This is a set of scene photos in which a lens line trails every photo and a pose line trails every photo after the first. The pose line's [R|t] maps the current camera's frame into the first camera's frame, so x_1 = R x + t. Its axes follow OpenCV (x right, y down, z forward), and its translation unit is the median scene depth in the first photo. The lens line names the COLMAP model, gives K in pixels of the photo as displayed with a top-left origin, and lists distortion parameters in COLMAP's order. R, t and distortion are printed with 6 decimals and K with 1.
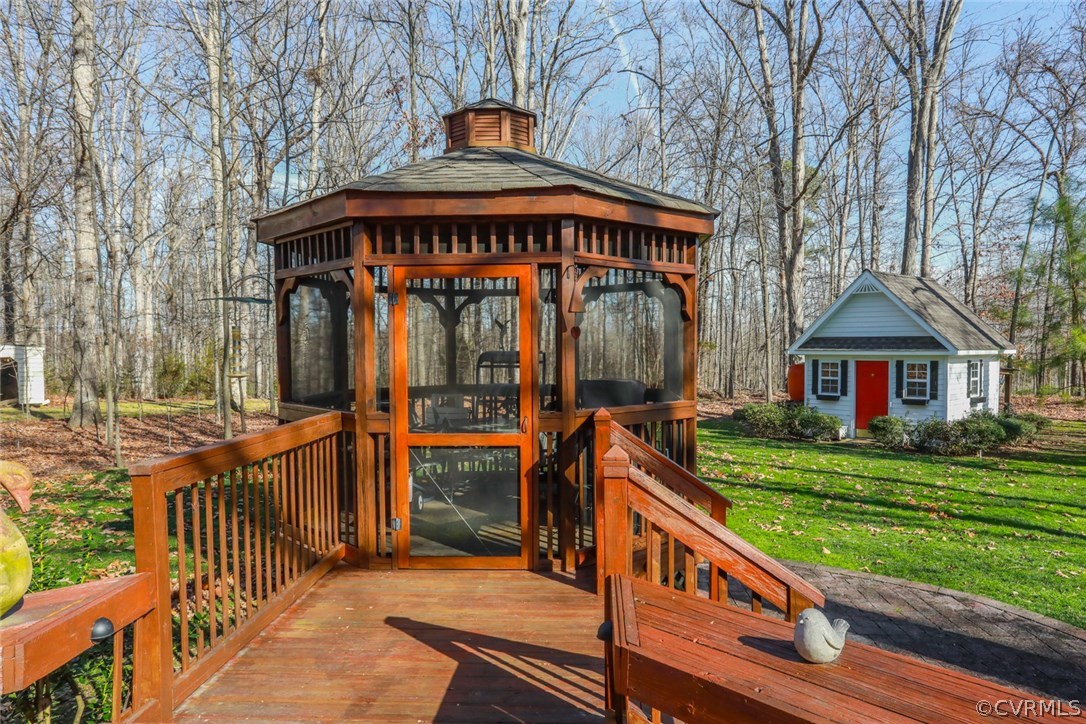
lens RADIAL K [[760.5, 0, 543.6], [0, 760.5, 368.0], [0, 0, 1]] dist [0.006728, 0.000775]
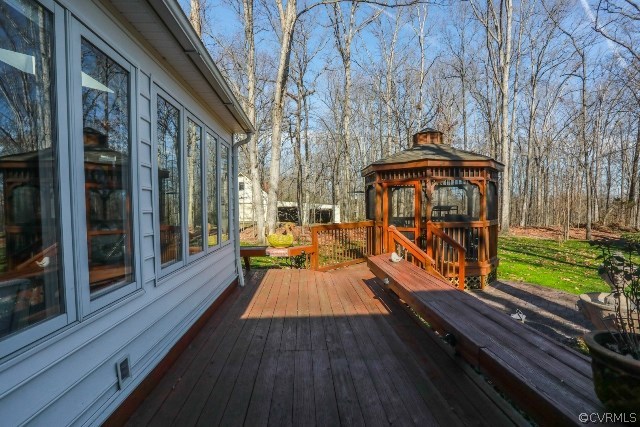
lens RADIAL K [[309.0, 0, 320.0], [0, 309.0, 213.1], [0, 0, 1]] dist [0.002190, 0.000579]
pose [[0.785398, 0.017225, -0.618751, 0.484060], [-0.019976, 0.999797, 0.002477, 0.020306], [0.618668, 0.010415, 0.785583, -0.397329]]
